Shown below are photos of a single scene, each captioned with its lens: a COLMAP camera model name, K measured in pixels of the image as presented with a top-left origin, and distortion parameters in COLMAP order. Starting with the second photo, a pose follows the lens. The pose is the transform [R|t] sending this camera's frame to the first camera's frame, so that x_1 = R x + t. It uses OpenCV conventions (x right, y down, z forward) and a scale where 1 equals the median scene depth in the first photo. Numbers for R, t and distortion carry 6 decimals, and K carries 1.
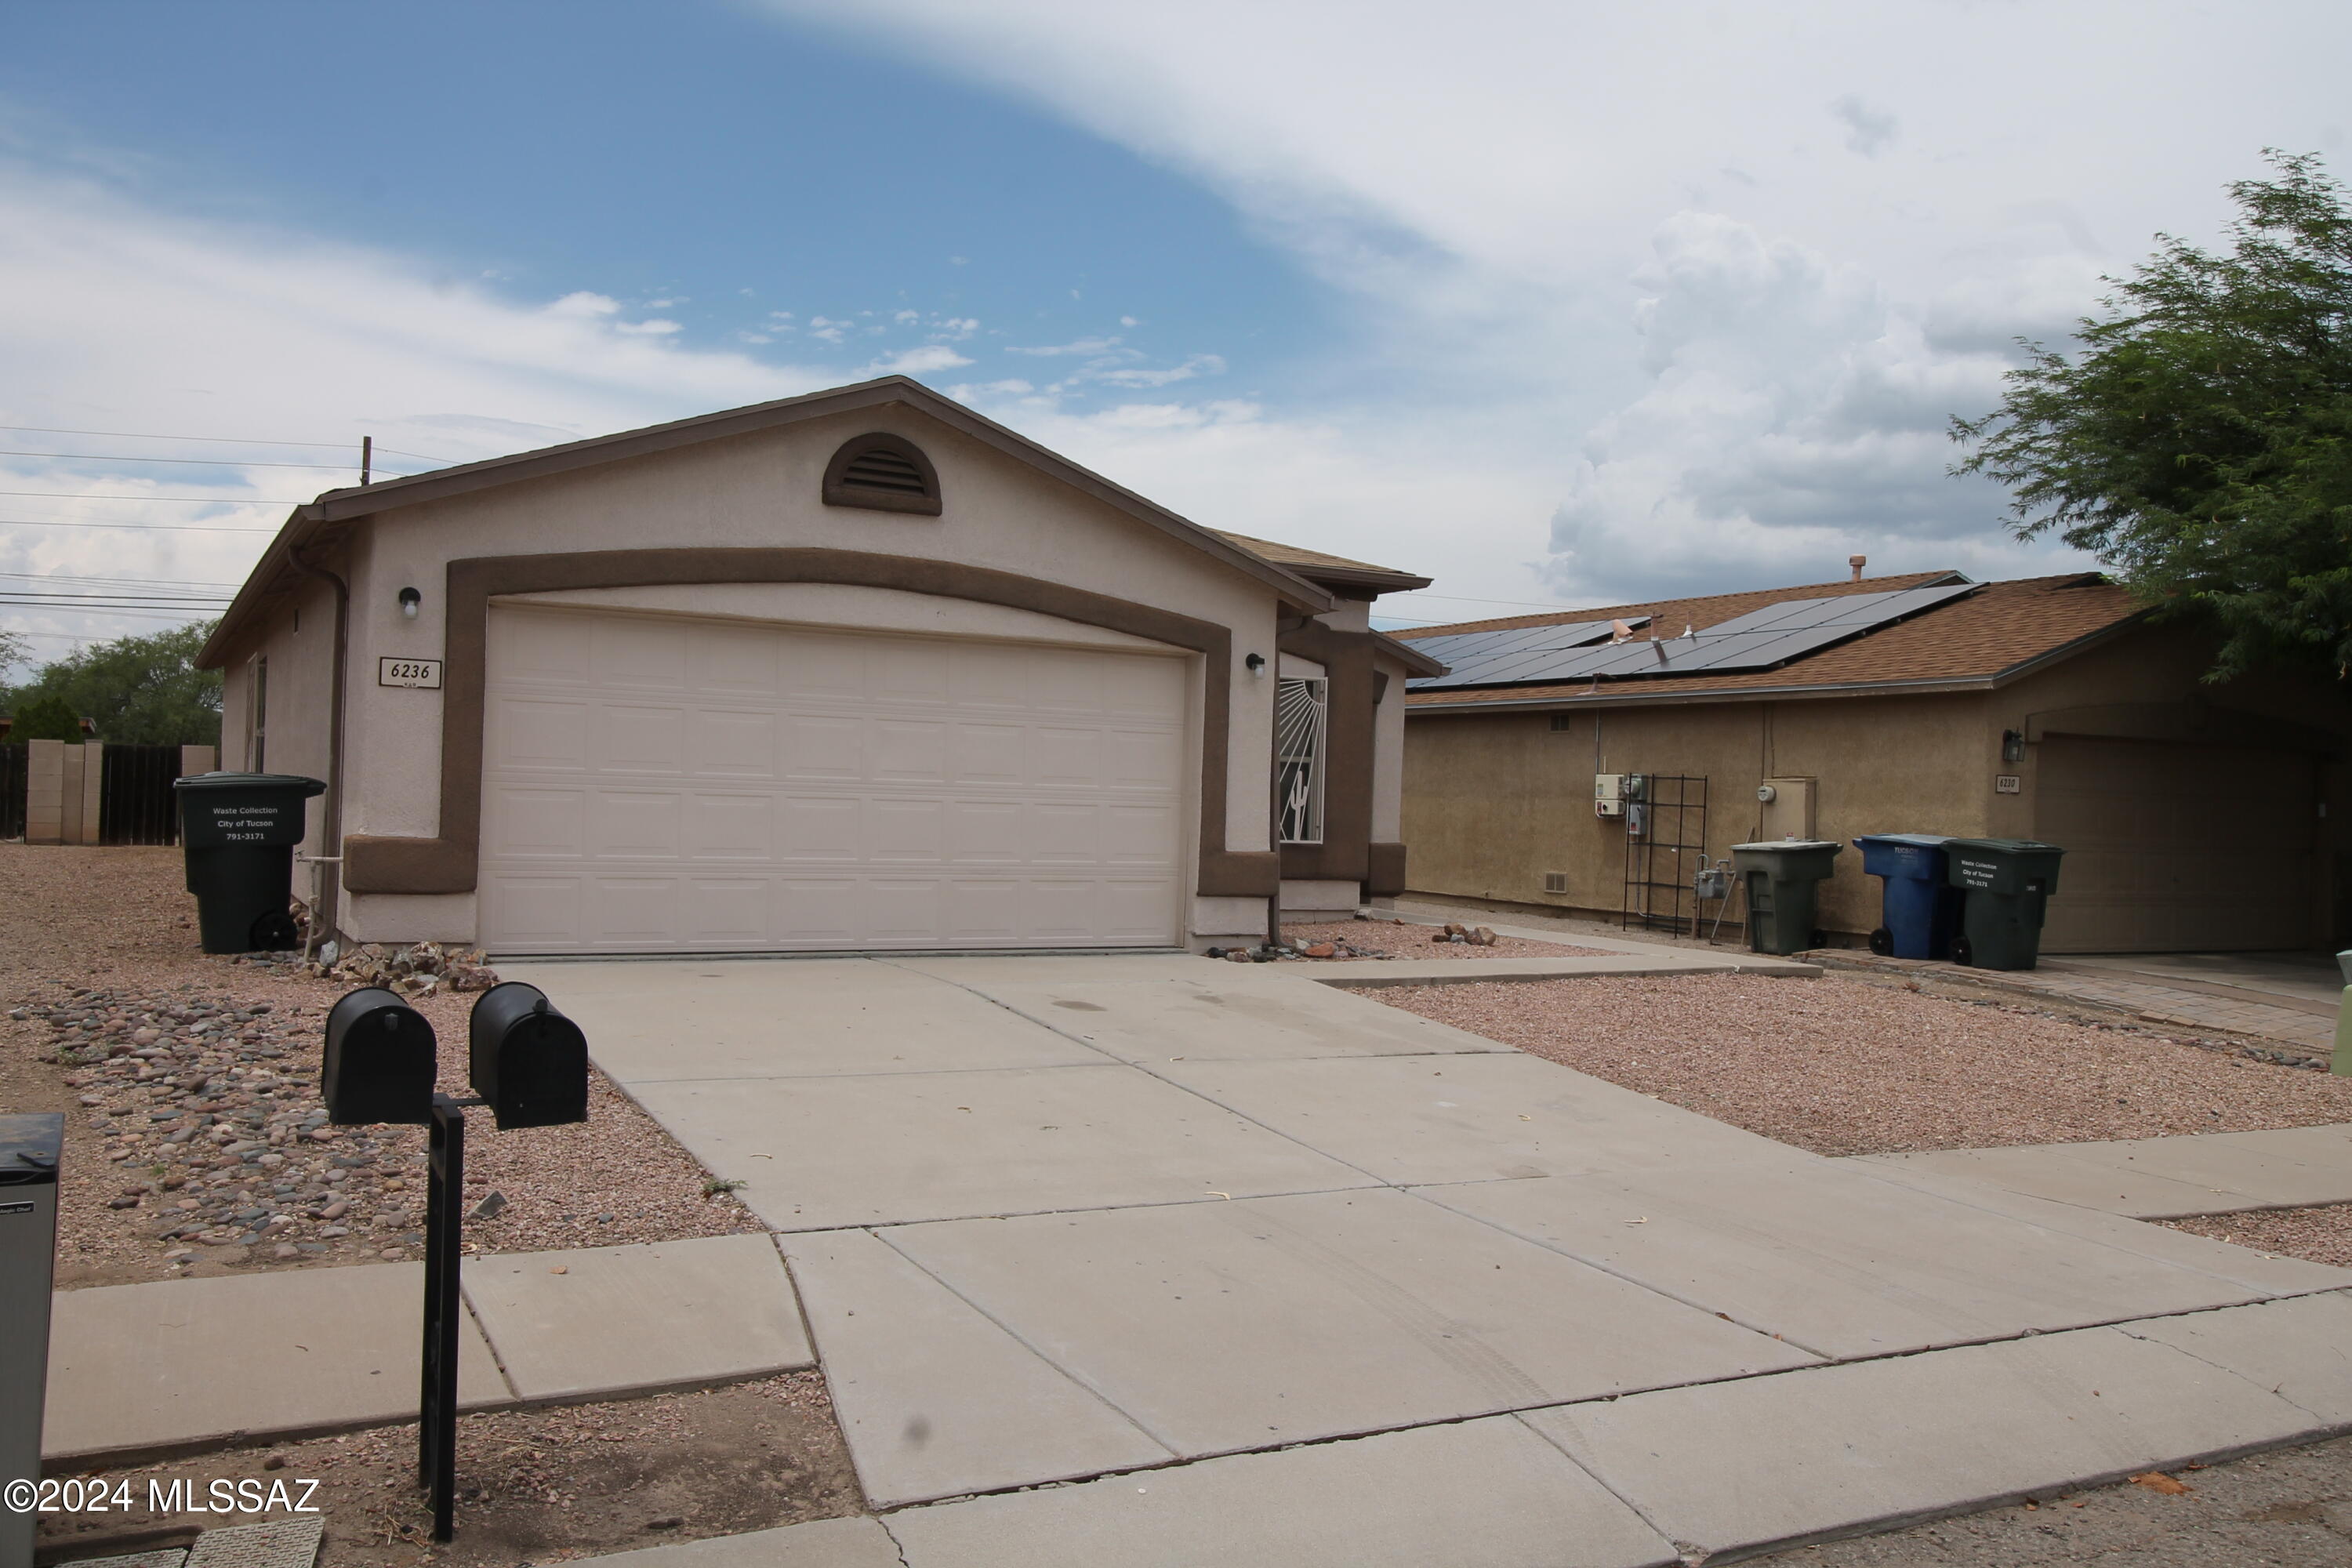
lens RADIAL K [[1876.8, 0, 1167.6], [0, 1876.8, 768.6], [0, 0, 1]] dist [0.025666, -0.032500]
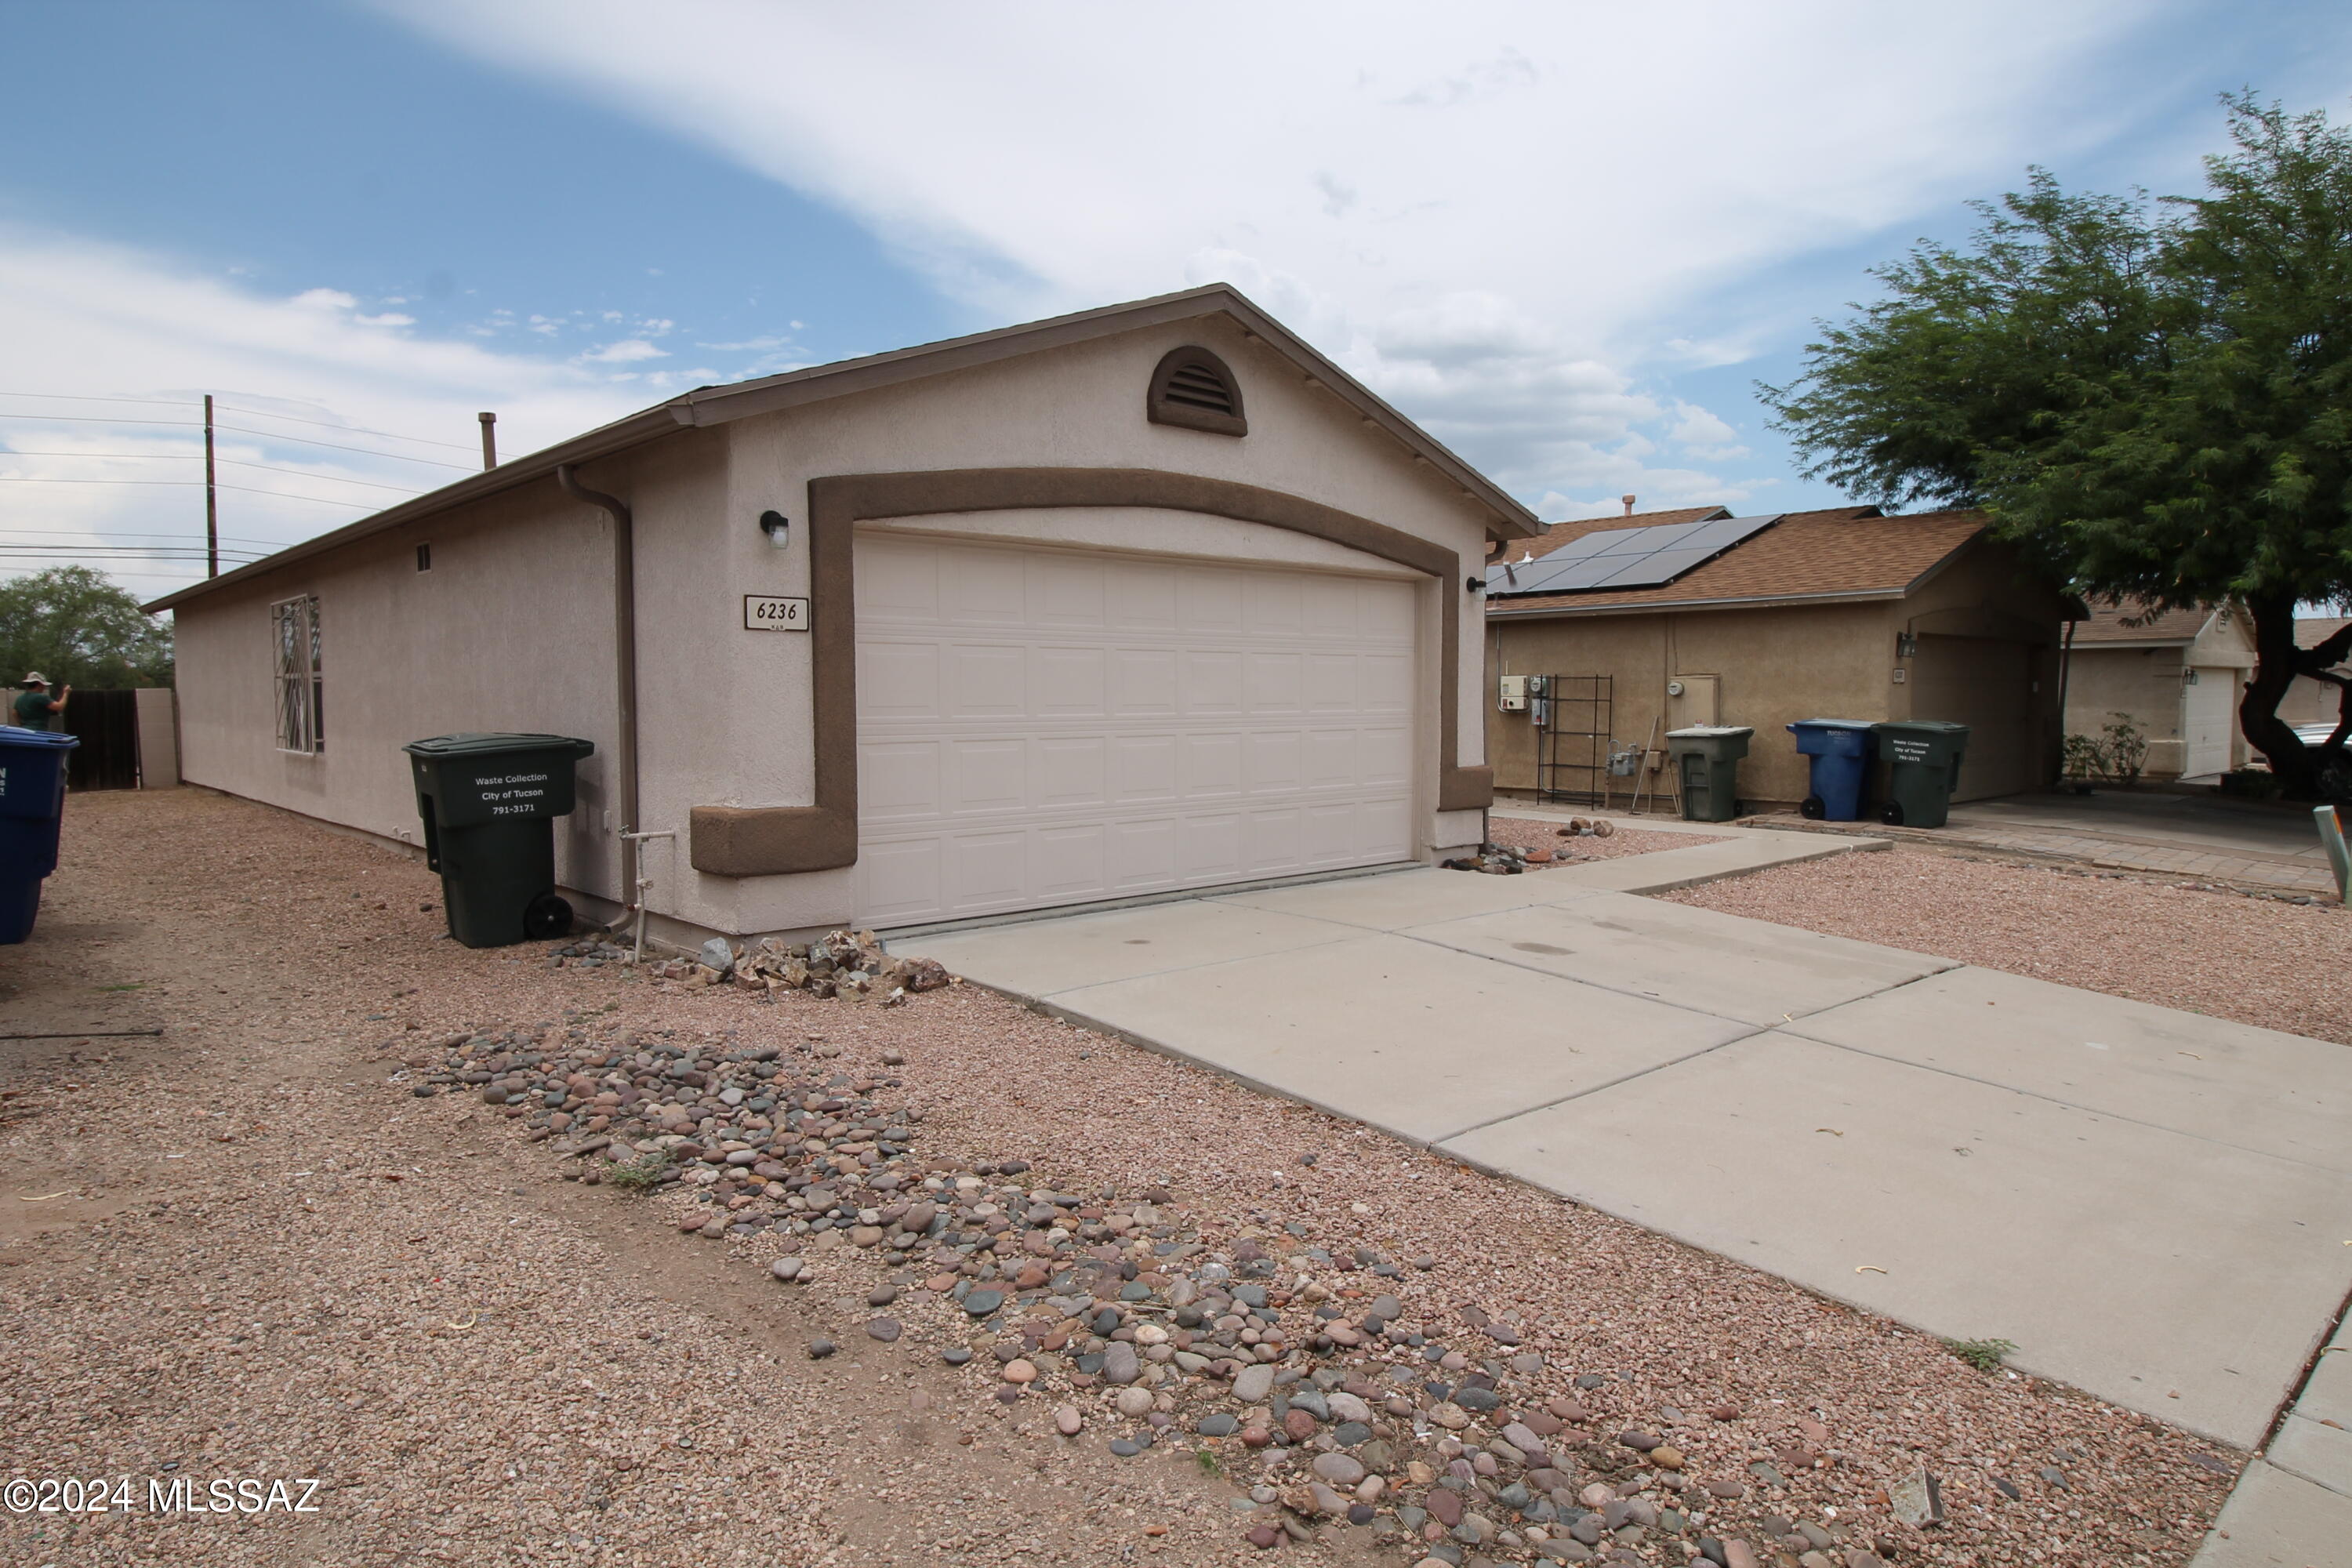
lens RADIAL K [[1388.0, 0, 1163.6], [0, 1388.0, 776.5], [0, 0, 1]] dist [-0.001561, -0.000292]
pose [[0.973898, -0.047028, 0.222062, -0.238422], [0.029569, 0.996251, 0.081303, -0.014901], [-0.225053, -0.072614, 0.971637, 0.223772]]
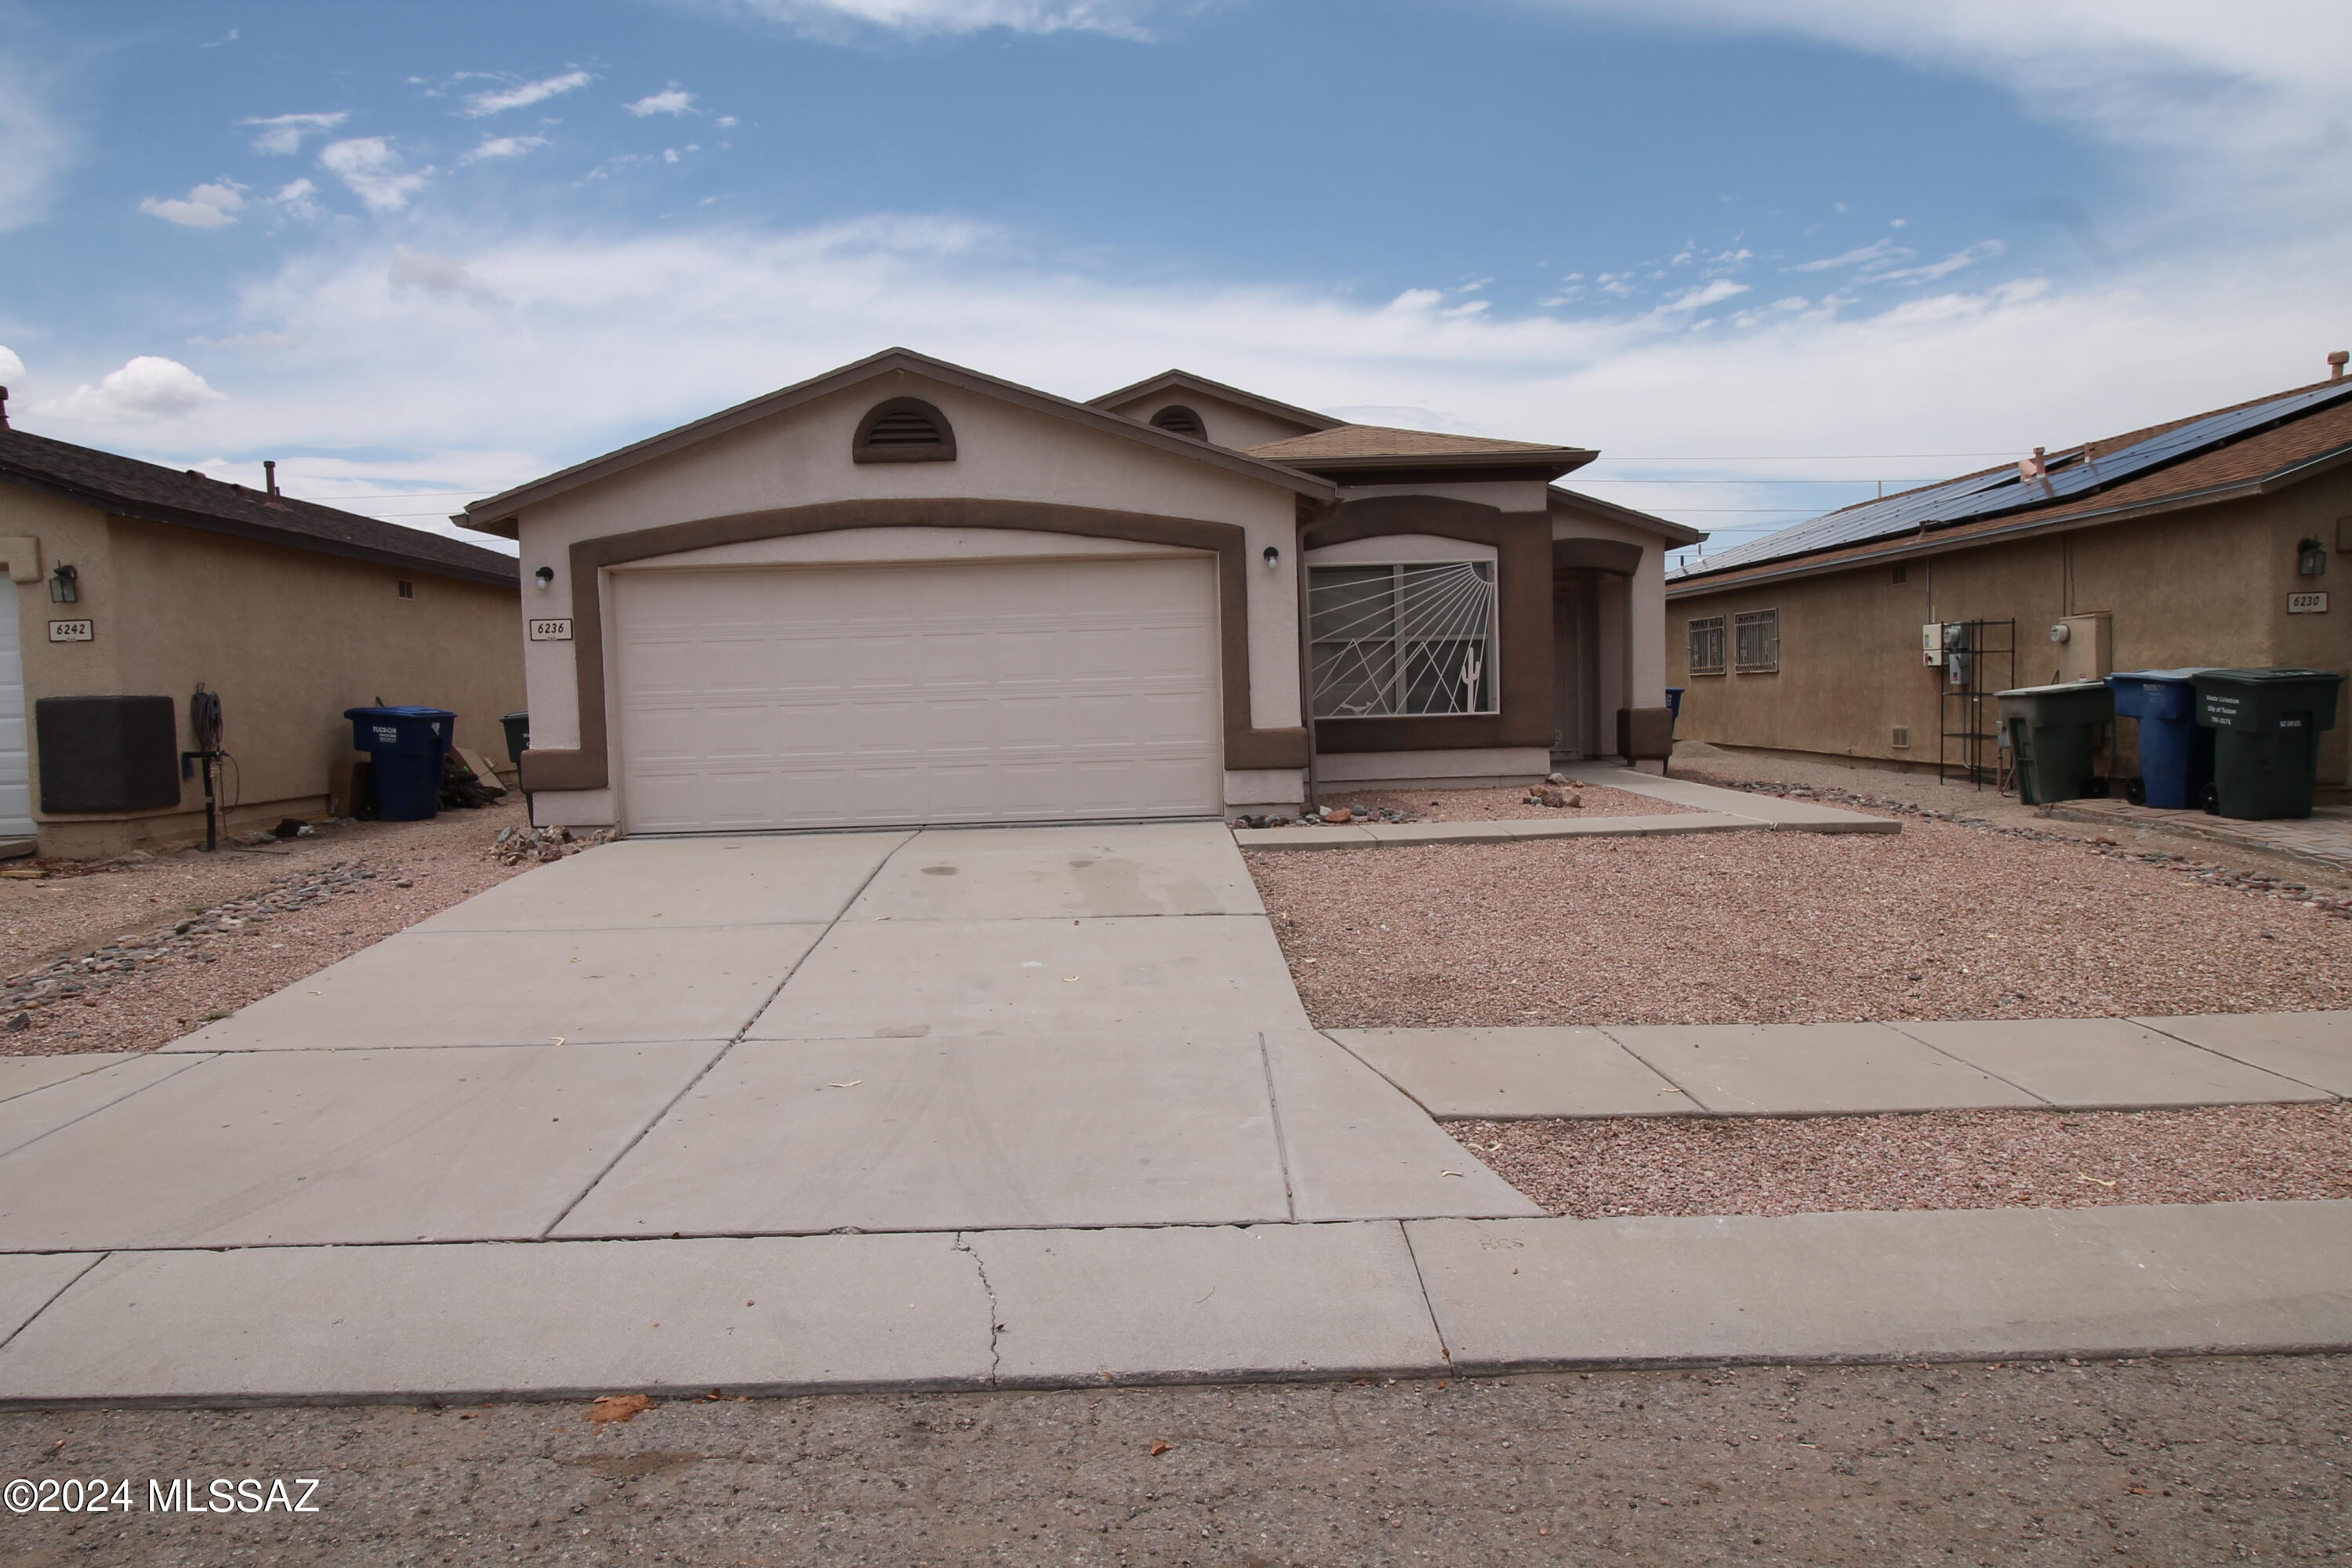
lens RADIAL K [[1531.9, 0, 1138.1], [0, 1531.9, 754.4], [0, 0, 1]] dist [0.018281, -0.017860]
pose [[0.879390, -0.038113, -0.474574, 0.316596], [0.065477, 0.997001, 0.041259, 0.013620], [0.471578, -0.067356, 0.879248, 0.137181]]
